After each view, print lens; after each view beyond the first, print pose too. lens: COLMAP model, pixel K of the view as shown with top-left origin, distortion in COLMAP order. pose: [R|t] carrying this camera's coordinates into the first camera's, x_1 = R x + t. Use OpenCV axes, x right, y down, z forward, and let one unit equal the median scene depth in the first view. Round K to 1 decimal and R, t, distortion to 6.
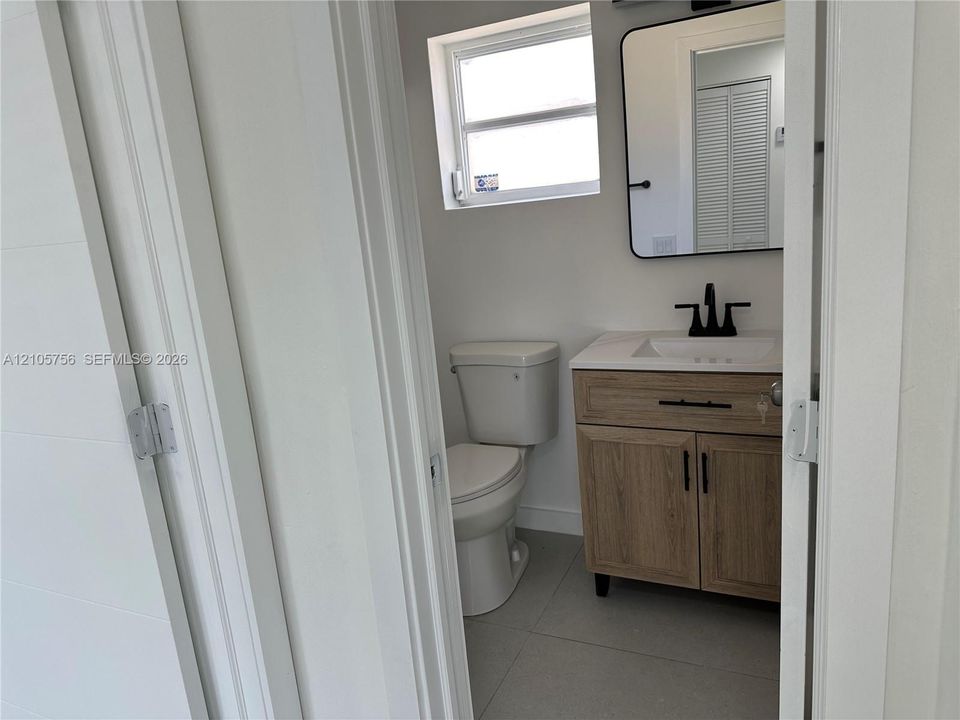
lens RADIAL K [[681.1, 0, 479.9], [0, 681.1, 356.8], [0, 0, 1]] dist [0.034323, -0.039521]
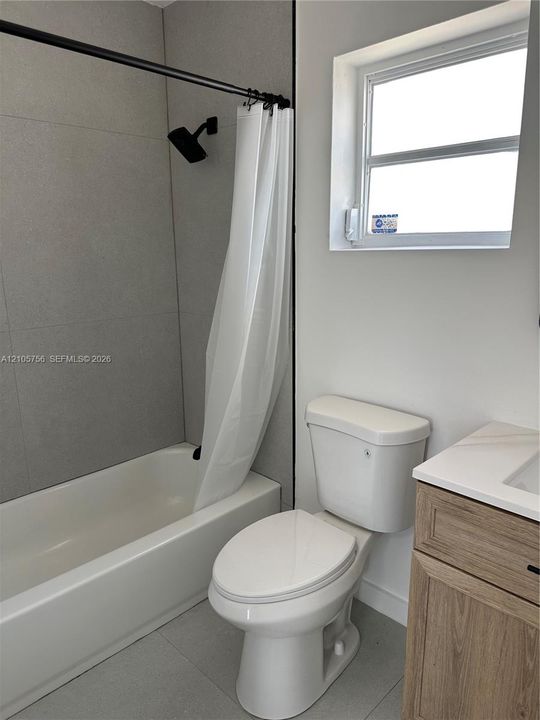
lens RADIAL K [[510.8, 0, 271.5], [0, 510.8, 362.0], [0, 0, 1]] dist [0.034323, -0.039521]
pose [[0.942028, 0.154684, -0.297751, 0.109198], [-0.140909, 0.987731, 0.067323, -0.107937], [0.304511, -0.021465, 0.952267, 0.331901]]
